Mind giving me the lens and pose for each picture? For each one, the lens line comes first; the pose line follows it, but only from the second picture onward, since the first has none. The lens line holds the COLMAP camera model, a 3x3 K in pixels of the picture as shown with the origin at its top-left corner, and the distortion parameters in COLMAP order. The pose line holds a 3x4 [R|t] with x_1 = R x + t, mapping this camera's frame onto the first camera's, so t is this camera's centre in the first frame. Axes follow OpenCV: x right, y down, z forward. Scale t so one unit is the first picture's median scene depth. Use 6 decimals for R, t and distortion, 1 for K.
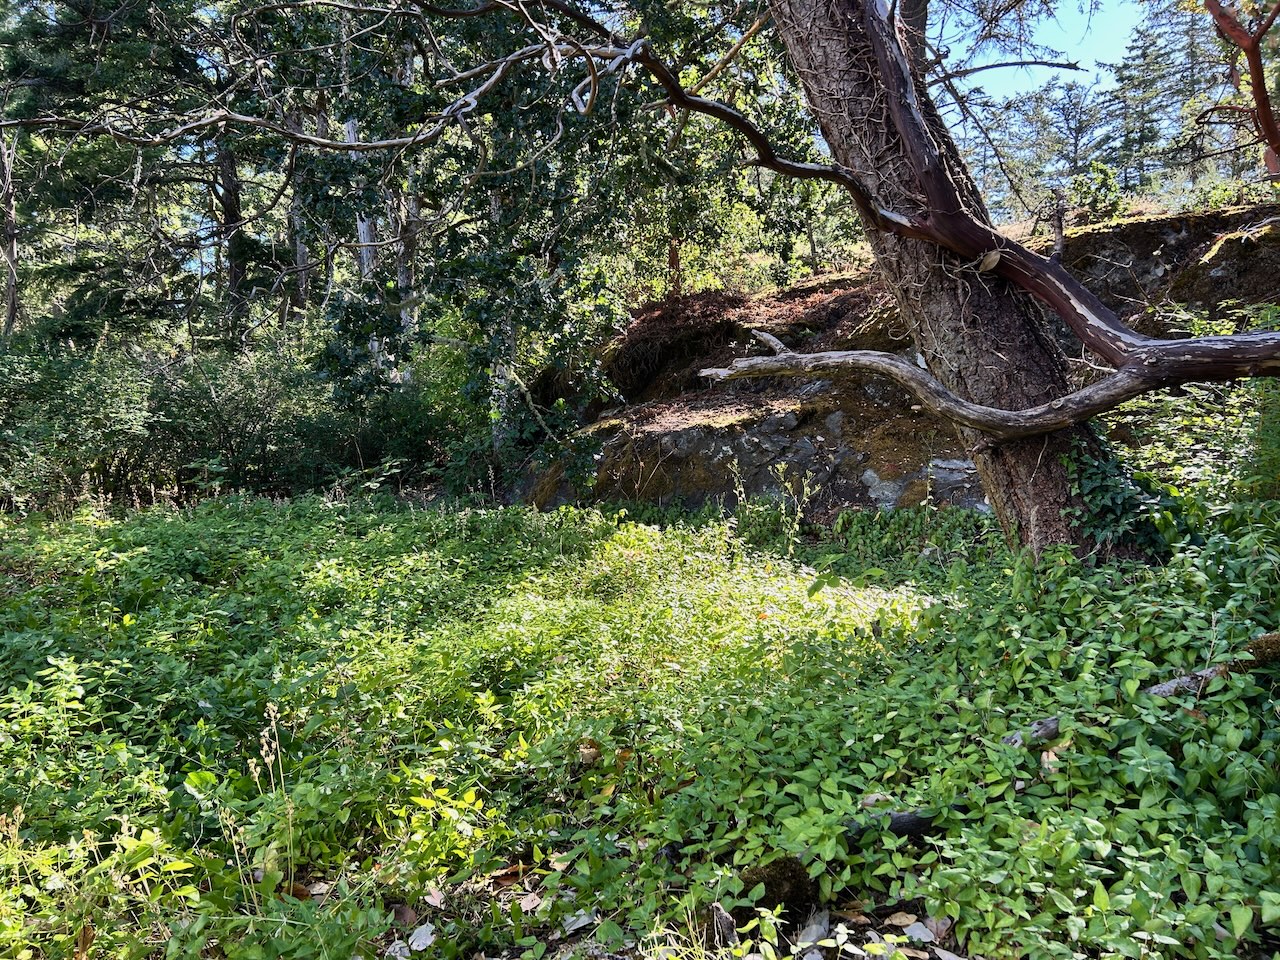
lens RADIAL K [[945.6, 0, 640.0], [0, 945.6, 480.0], [0, 0, 1]] dist [0.049148, -0.052463]
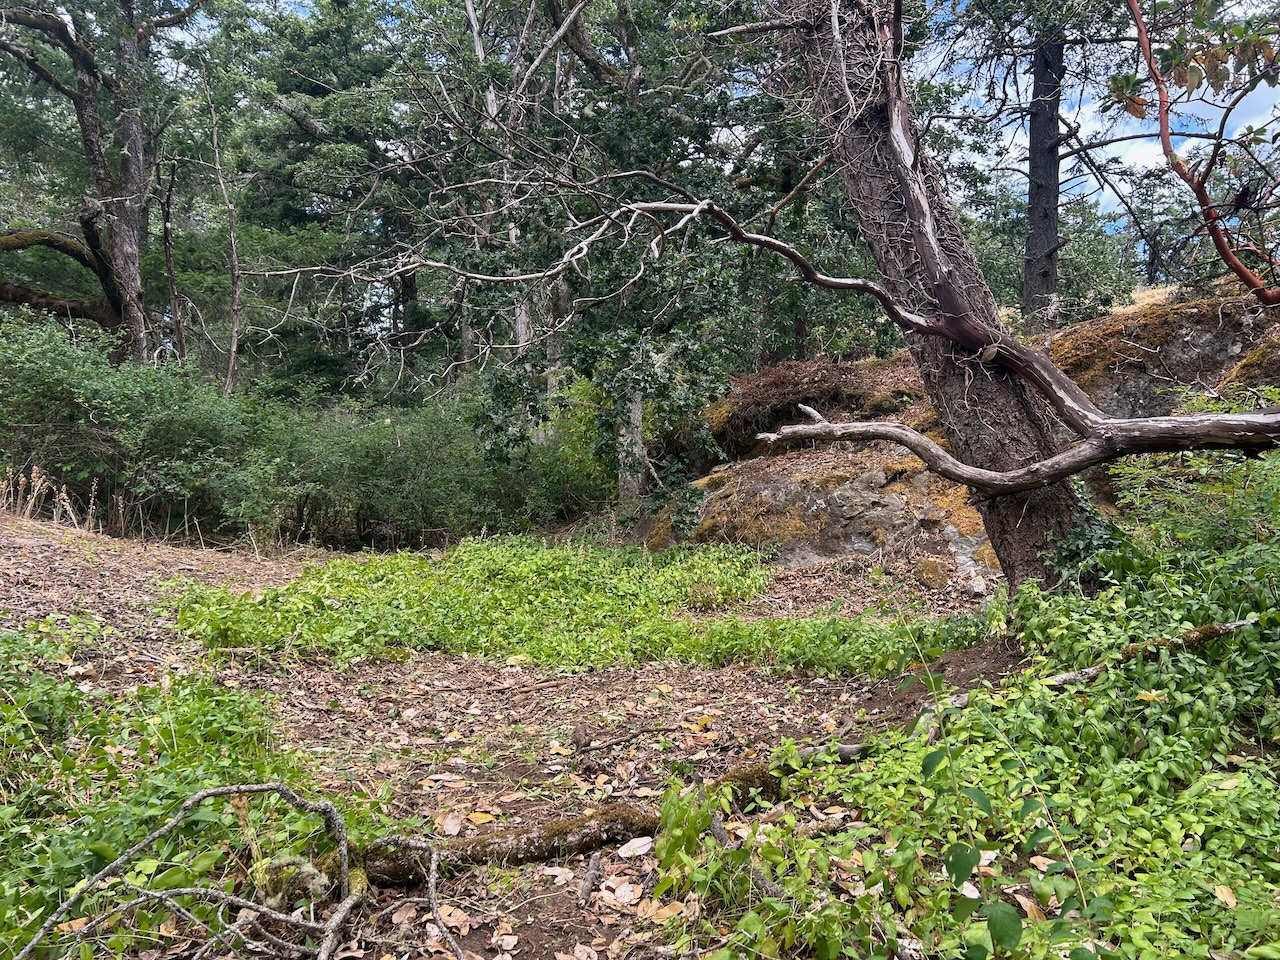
lens RADIAL K [[947.5, 0, 640.0], [0, 947.5, 480.0], [0, 0, 1]] dist [0.041239, -0.063512]
pose [[0.987979, 0.026914, -0.152225, 0.203455], [-0.035678, 0.997841, -0.055136, 0.044937], [0.150412, 0.059905, 0.986807, -0.580507]]
